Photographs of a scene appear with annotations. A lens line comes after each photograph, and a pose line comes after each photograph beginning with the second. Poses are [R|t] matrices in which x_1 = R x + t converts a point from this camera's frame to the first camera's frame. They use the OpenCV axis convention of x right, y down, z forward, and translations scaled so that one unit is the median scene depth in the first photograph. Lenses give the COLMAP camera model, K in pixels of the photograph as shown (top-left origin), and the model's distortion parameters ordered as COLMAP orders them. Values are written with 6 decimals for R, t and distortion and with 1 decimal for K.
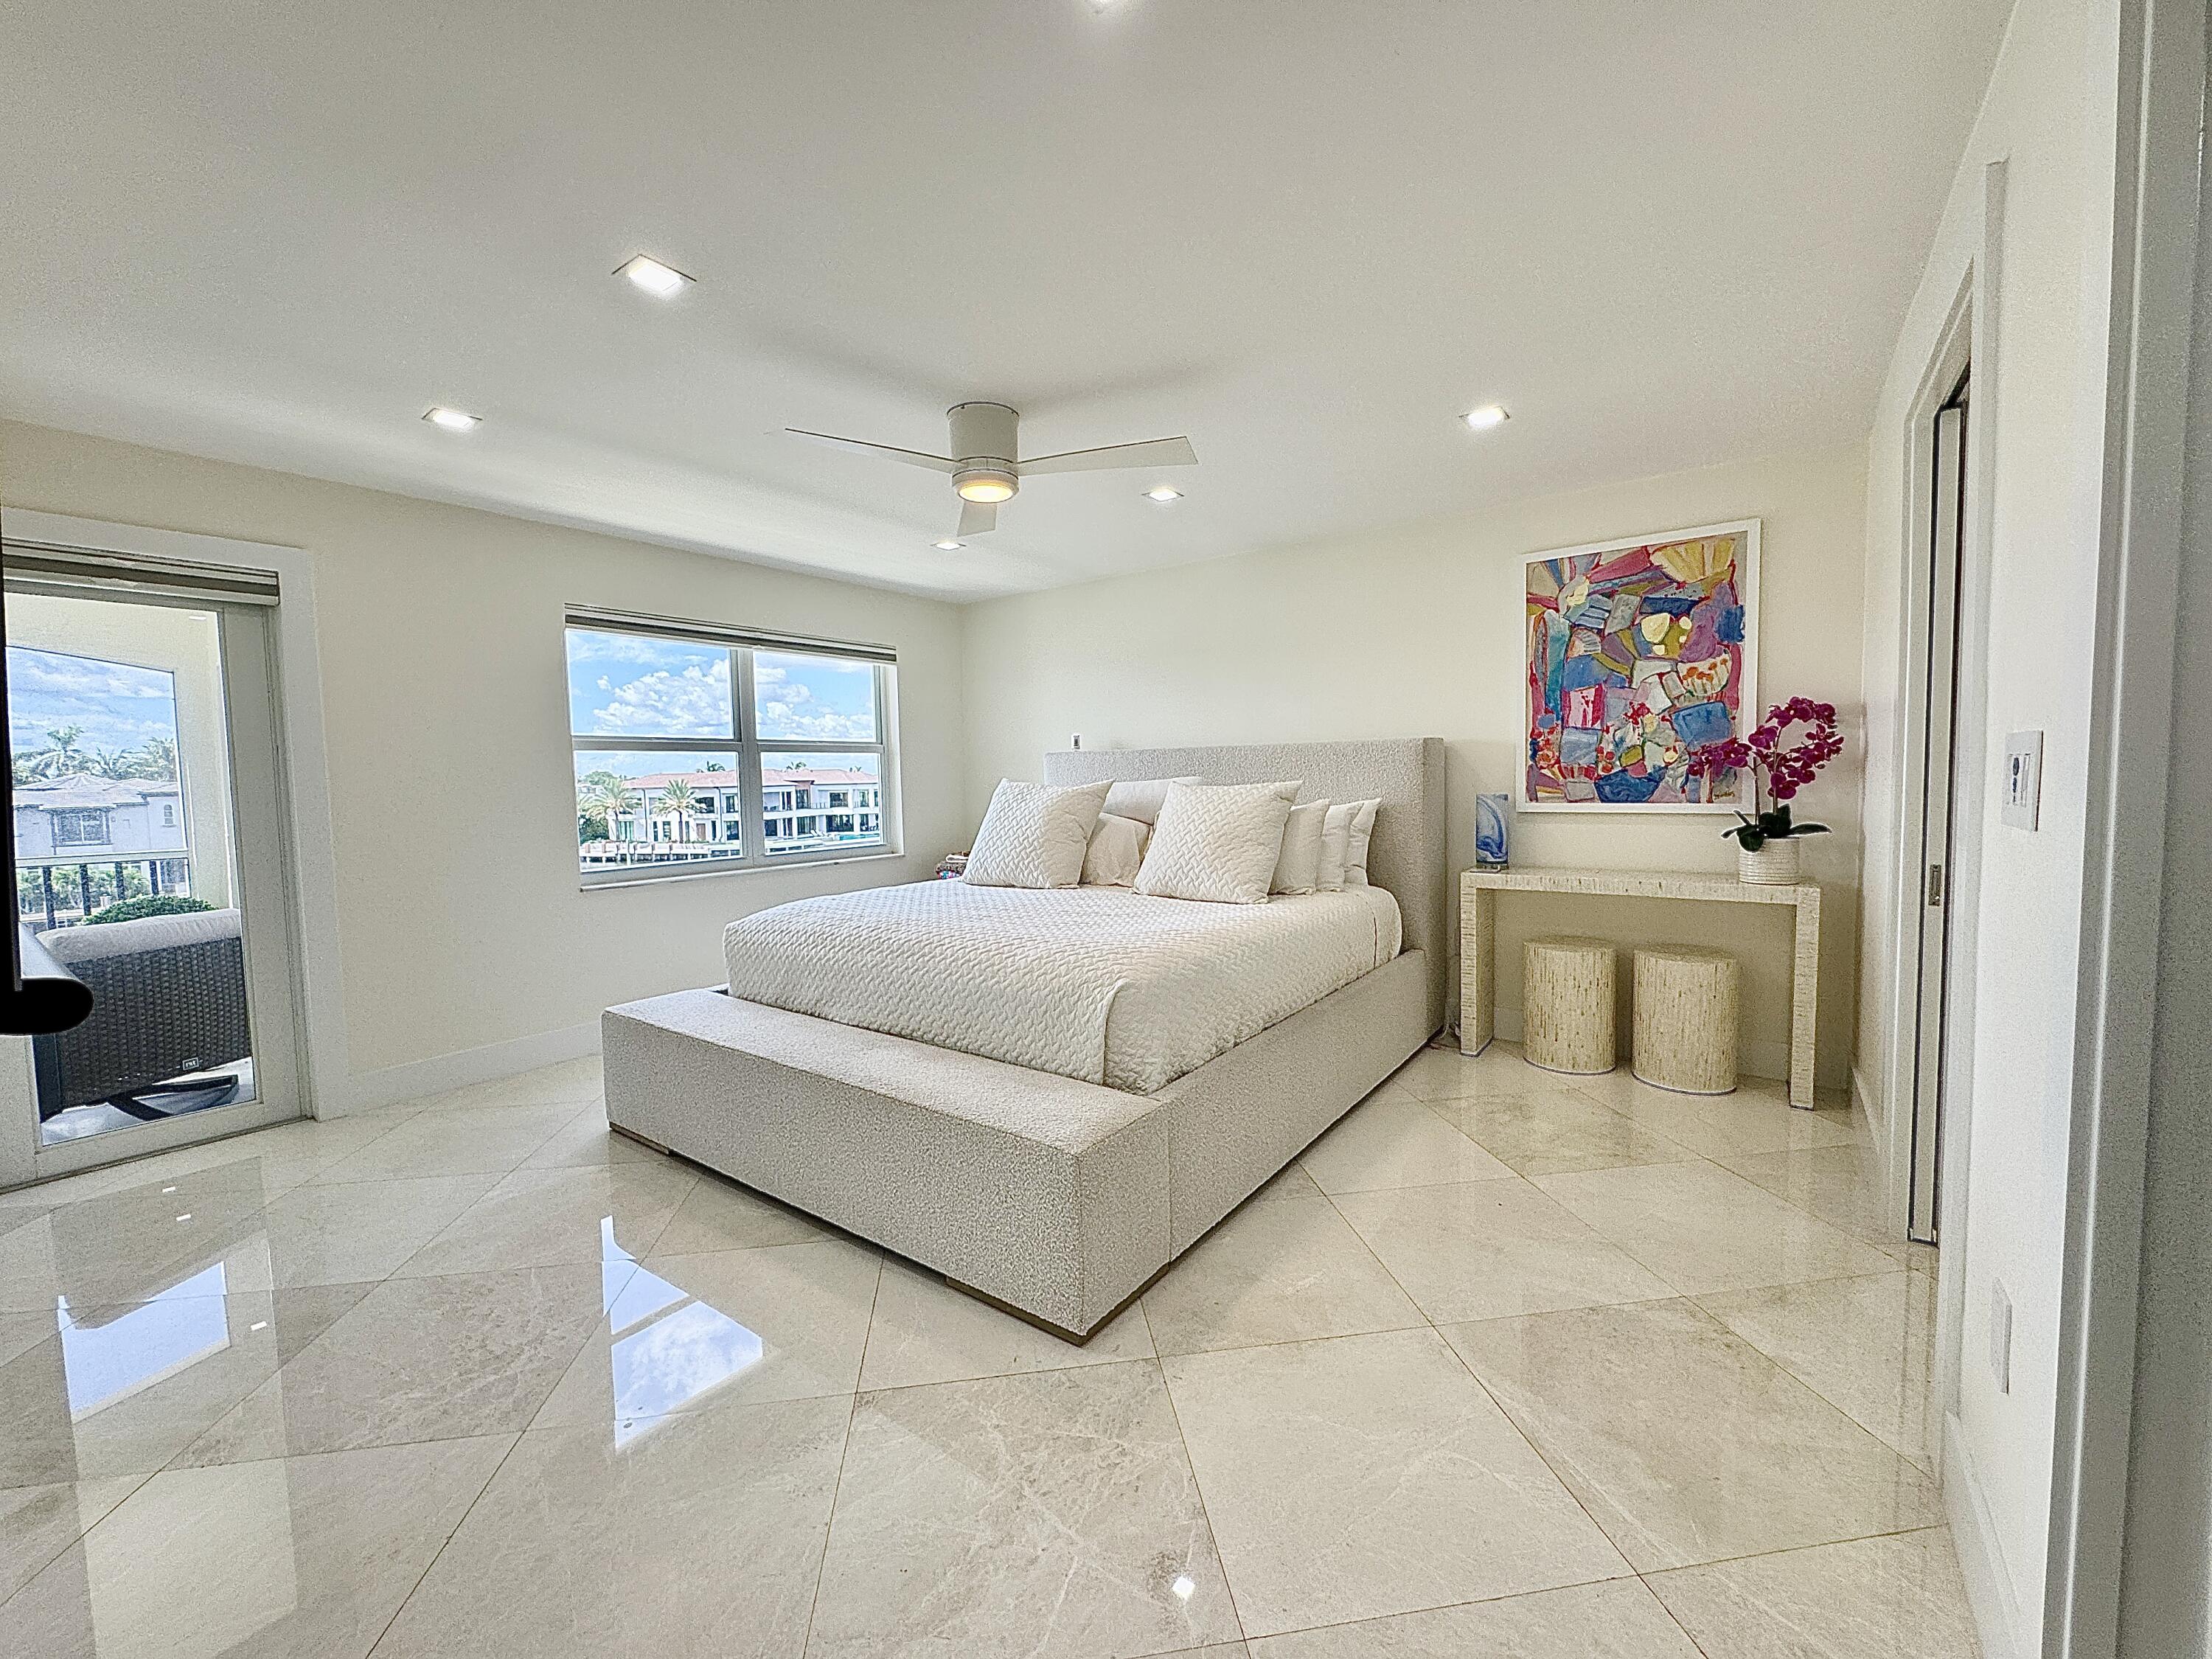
lens RADIAL K [[882.5, 0, 1102.0], [0, 882.5, 823.8], [0, 0, 1]] dist [-0.003753, 0.000840]
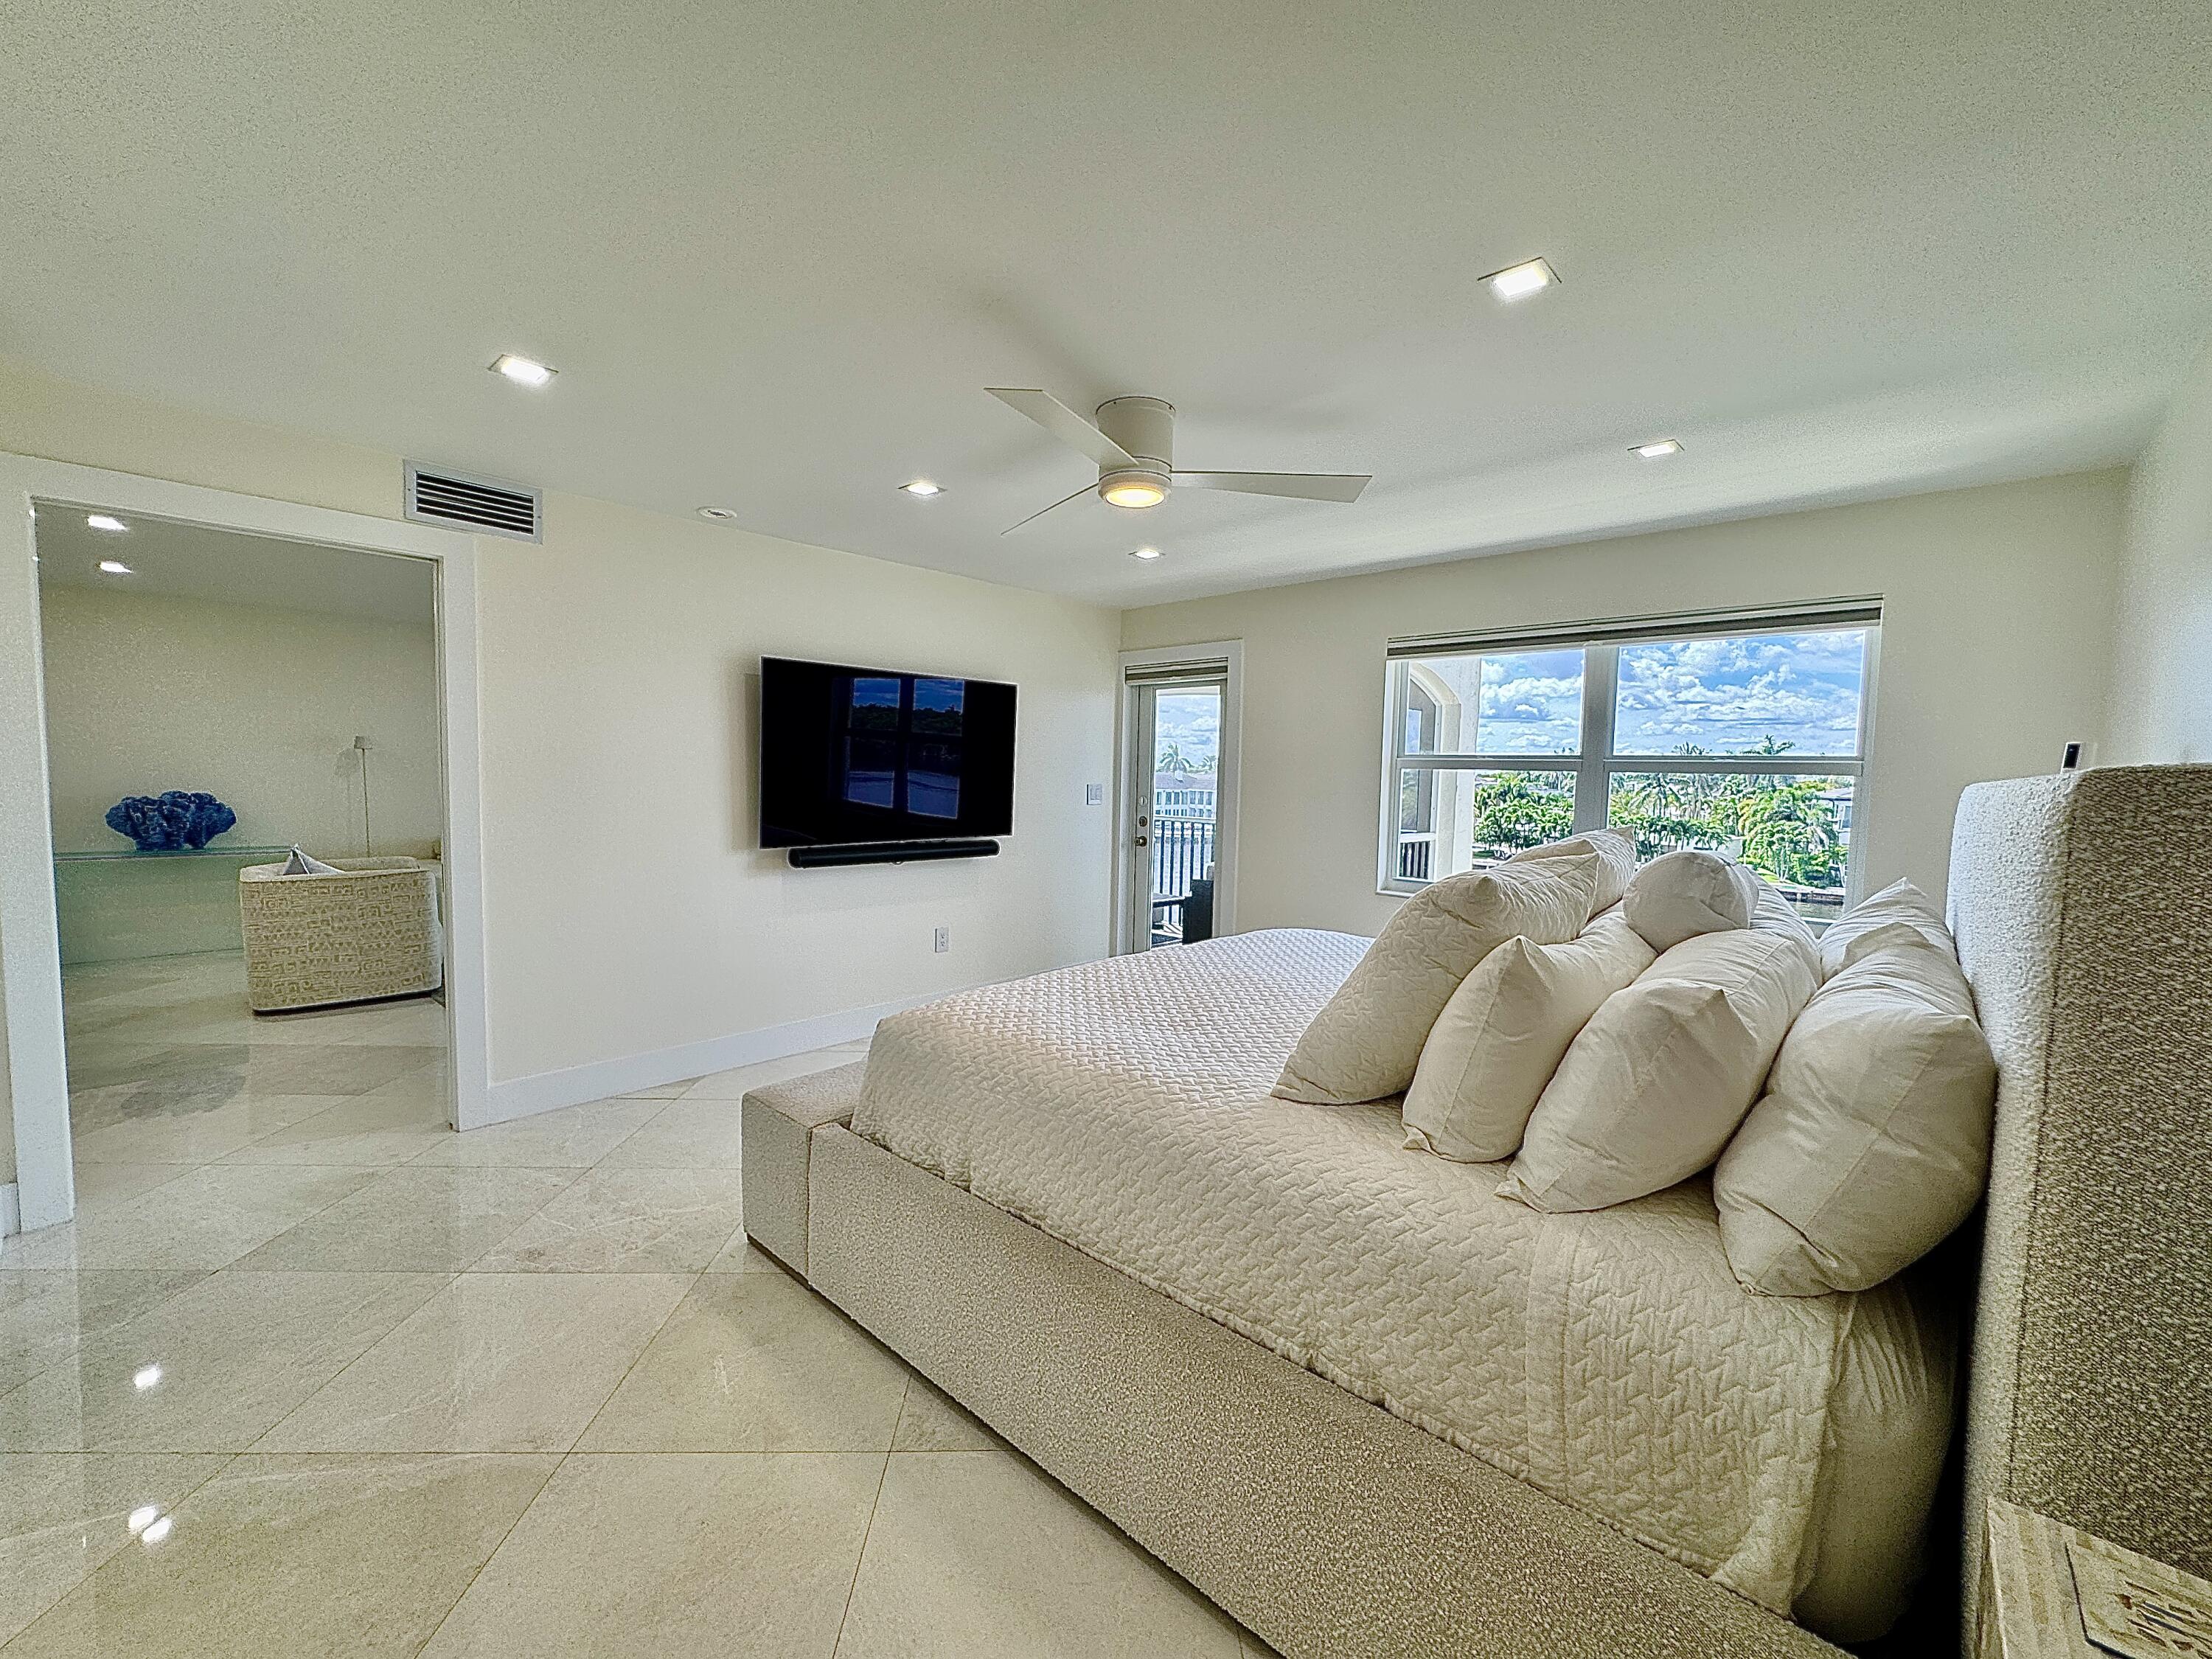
lens RADIAL K [[882.5, 0, 1099.3], [0, 882.5, 833.2], [0, 0, 1]] dist [-0.003753, 0.000840]
pose [[-0.105147, 0.078114, -0.991384, 0.466949], [-0.082484, 0.992790, 0.086973, -0.059921], [0.991030, 0.090918, -0.097946, 0.641749]]
